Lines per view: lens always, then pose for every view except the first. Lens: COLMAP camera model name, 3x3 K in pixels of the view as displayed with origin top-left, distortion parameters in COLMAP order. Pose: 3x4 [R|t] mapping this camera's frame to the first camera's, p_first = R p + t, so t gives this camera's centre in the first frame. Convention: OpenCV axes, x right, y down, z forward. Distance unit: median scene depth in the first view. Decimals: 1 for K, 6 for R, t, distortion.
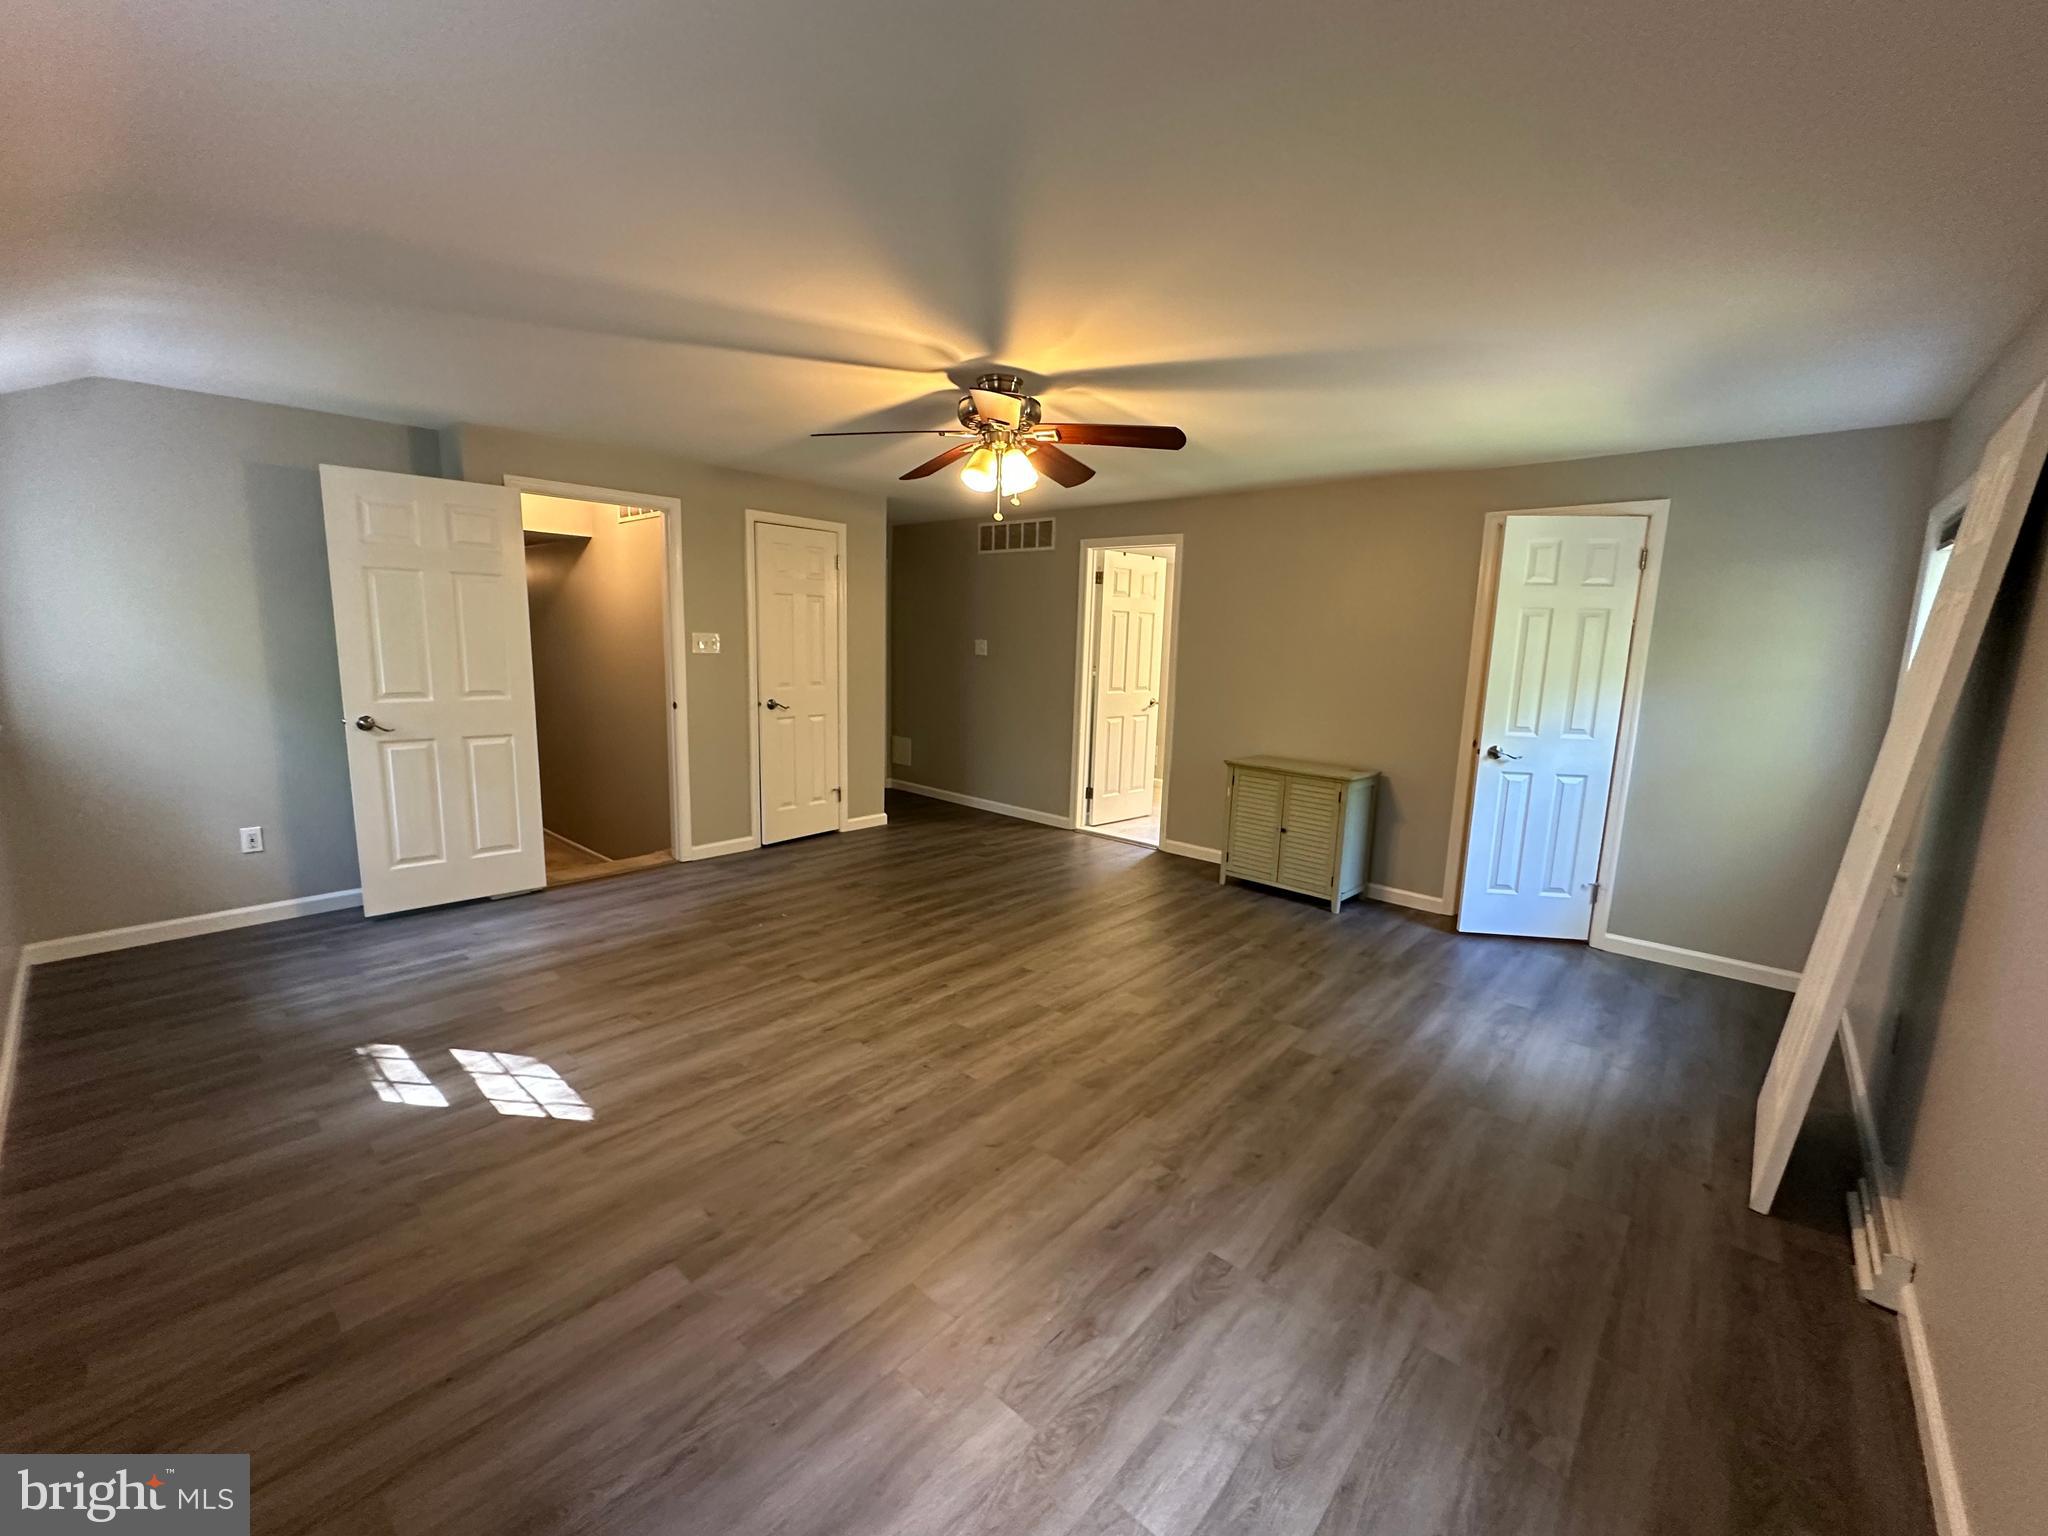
lens RADIAL K [[817.6, 0, 1021.7], [0, 817.6, 763.3], [0, 0, 1]] dist [-0.000537, 0.000451]
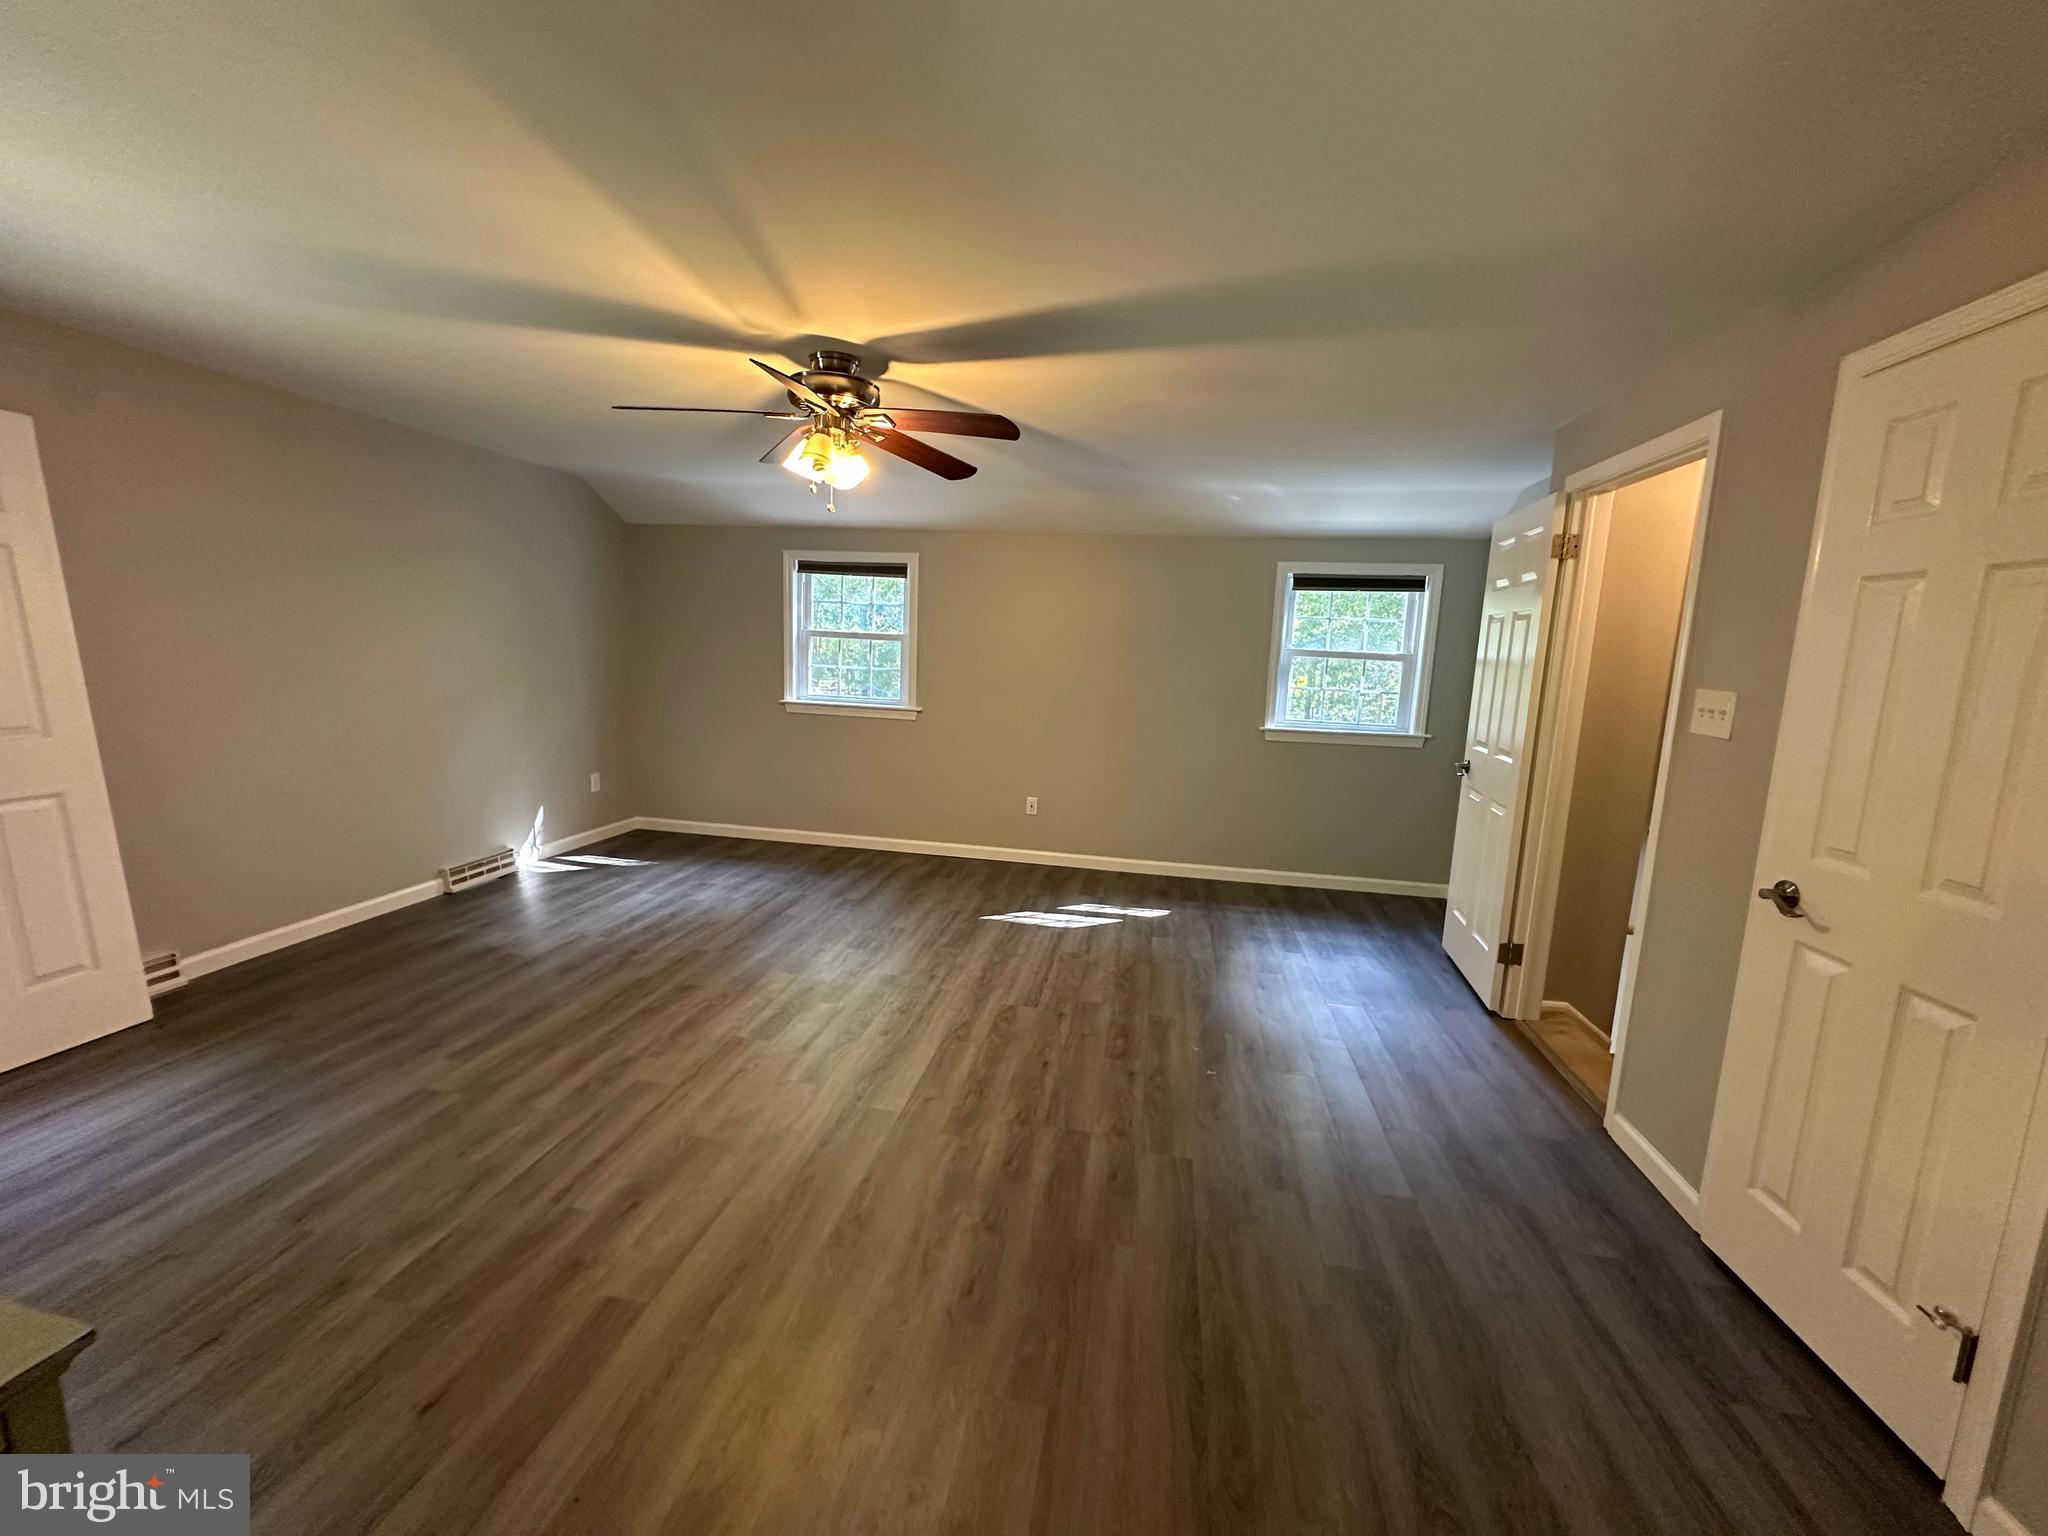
lens RADIAL K [[820.5, 0, 1020.6], [0, 820.5, 754.6], [0, 0, 1]] dist [-0.001671, 0.000012]
pose [[-0.847485, 0.010135, -0.530722, 0.281199], [-0.146065, 0.956768, 0.251515, -0.298309], [0.510327, 0.290676, -0.809366, 1.922977]]
